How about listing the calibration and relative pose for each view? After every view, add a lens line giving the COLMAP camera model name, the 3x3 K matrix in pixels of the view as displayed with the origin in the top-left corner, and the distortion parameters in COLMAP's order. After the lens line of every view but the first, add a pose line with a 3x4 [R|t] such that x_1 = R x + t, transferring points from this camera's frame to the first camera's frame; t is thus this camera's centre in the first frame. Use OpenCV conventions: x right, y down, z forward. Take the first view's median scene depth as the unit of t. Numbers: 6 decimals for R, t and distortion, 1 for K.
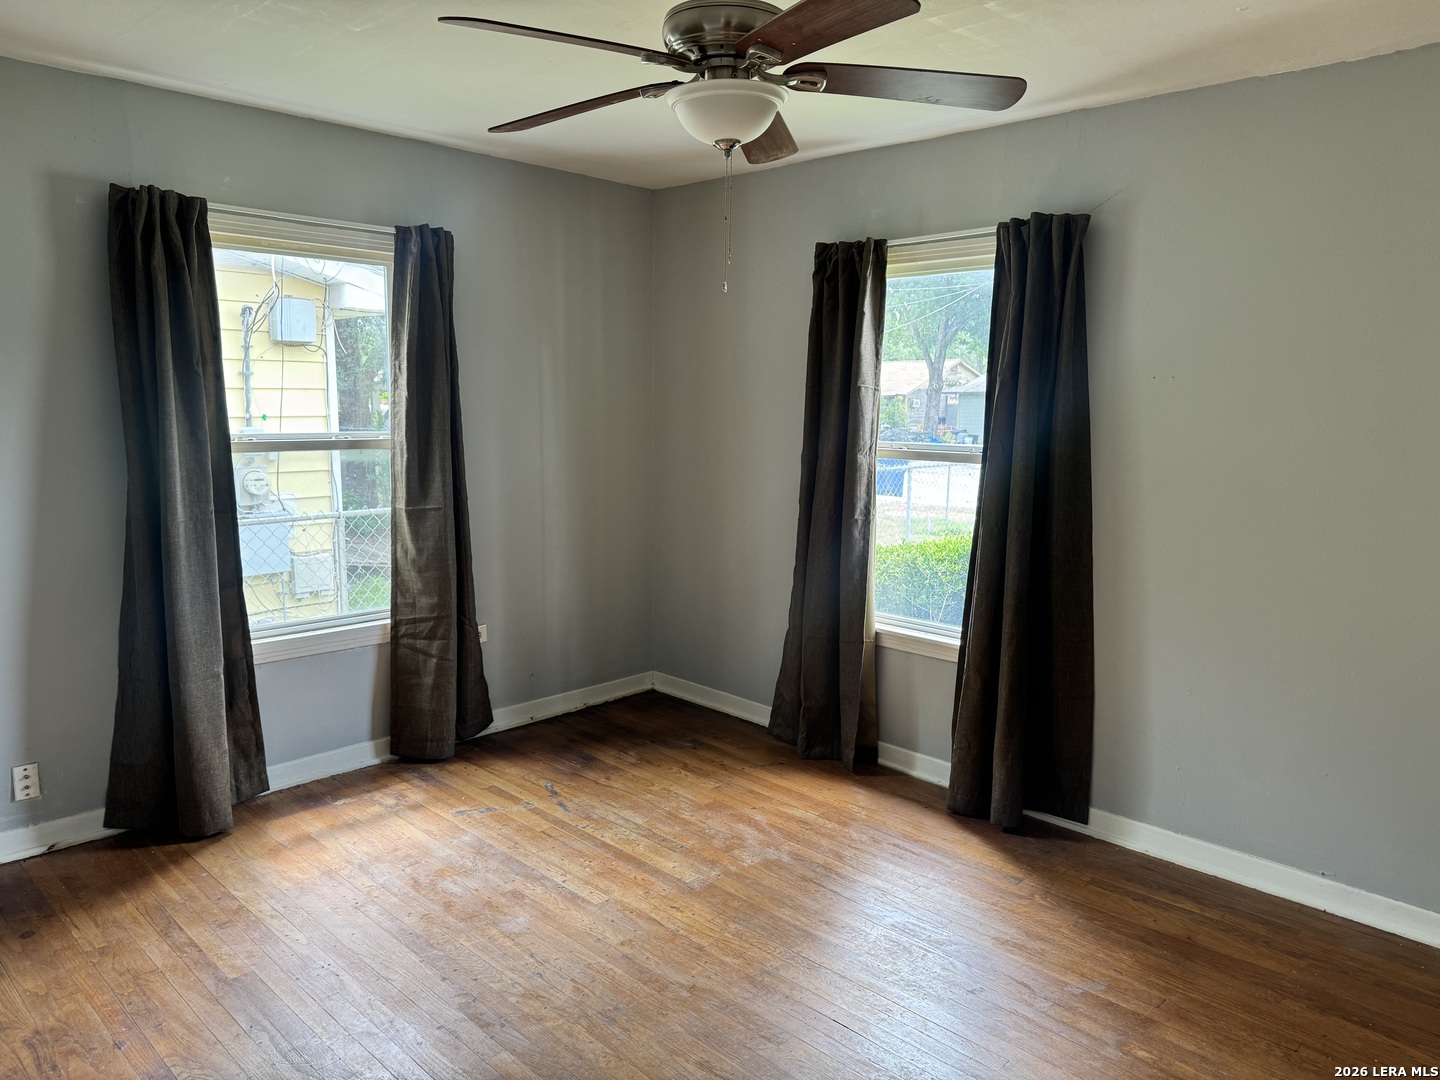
lens RADIAL K [[1016.5, 0, 722.3], [0, 1016.5, 541.6], [0, 0, 1]] dist [0.073361, -0.055869]
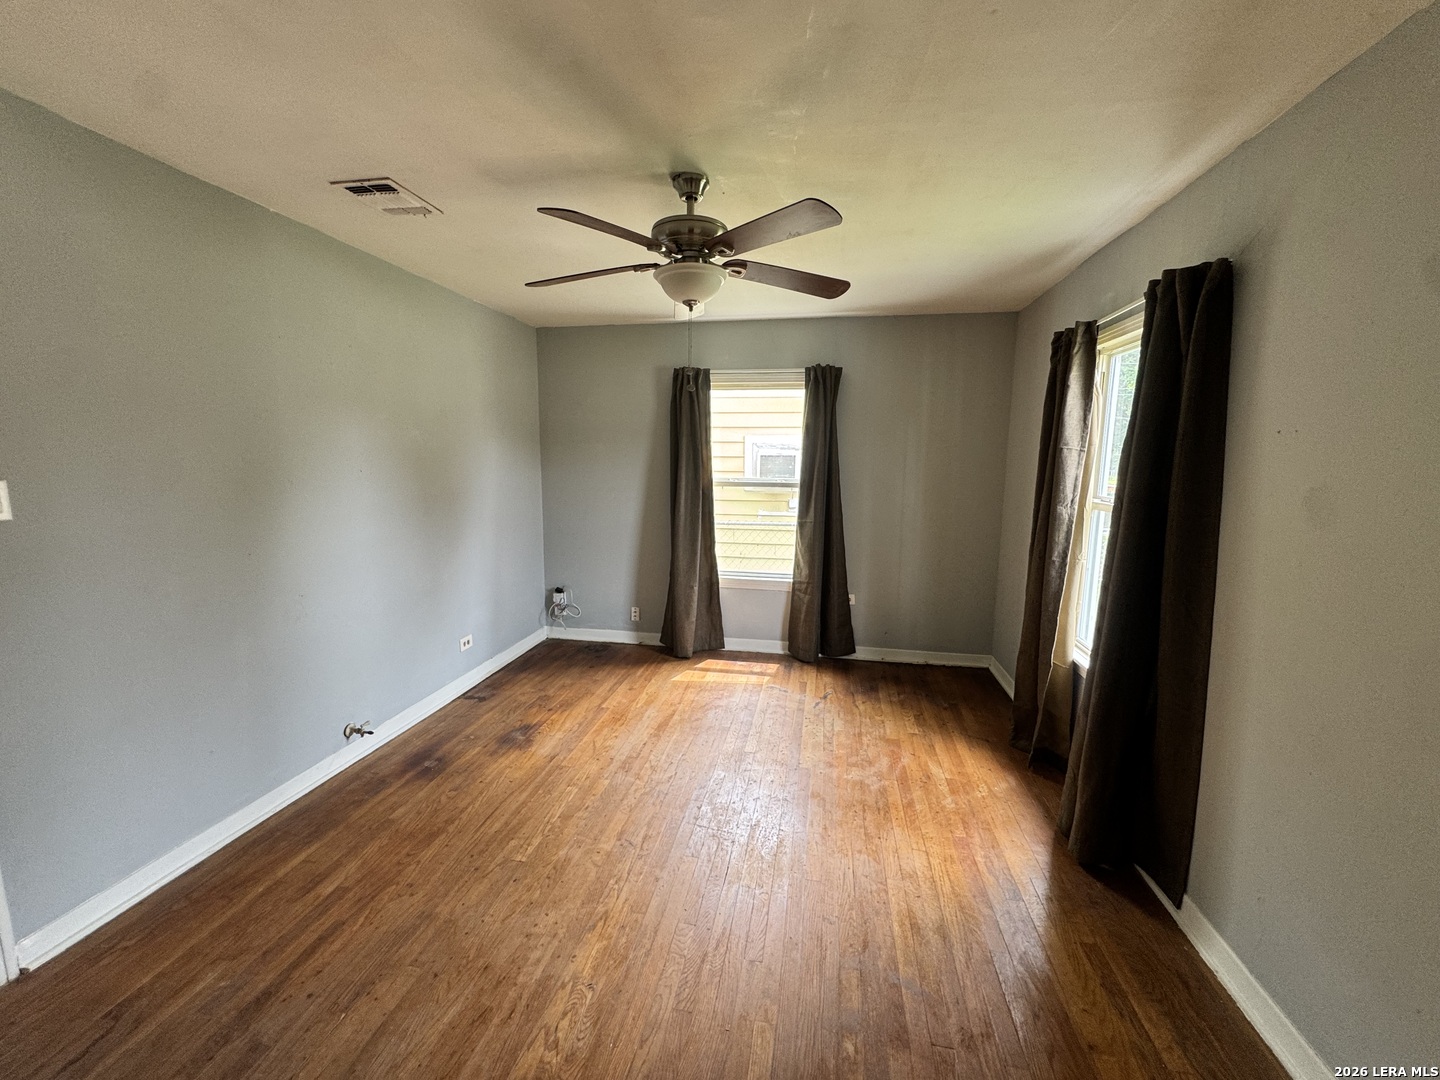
lens RADIAL K [[576.0, 0, 722.7], [0, 576.0, 539.0], [0, 0, 1]] dist [0.003016, -0.001242]
pose [[0.564922, 0.108811, -0.817939, 0.463458], [-0.123482, 0.991253, 0.046582, -0.030597], [0.815853, 0.074685, 0.573416, 0.301767]]
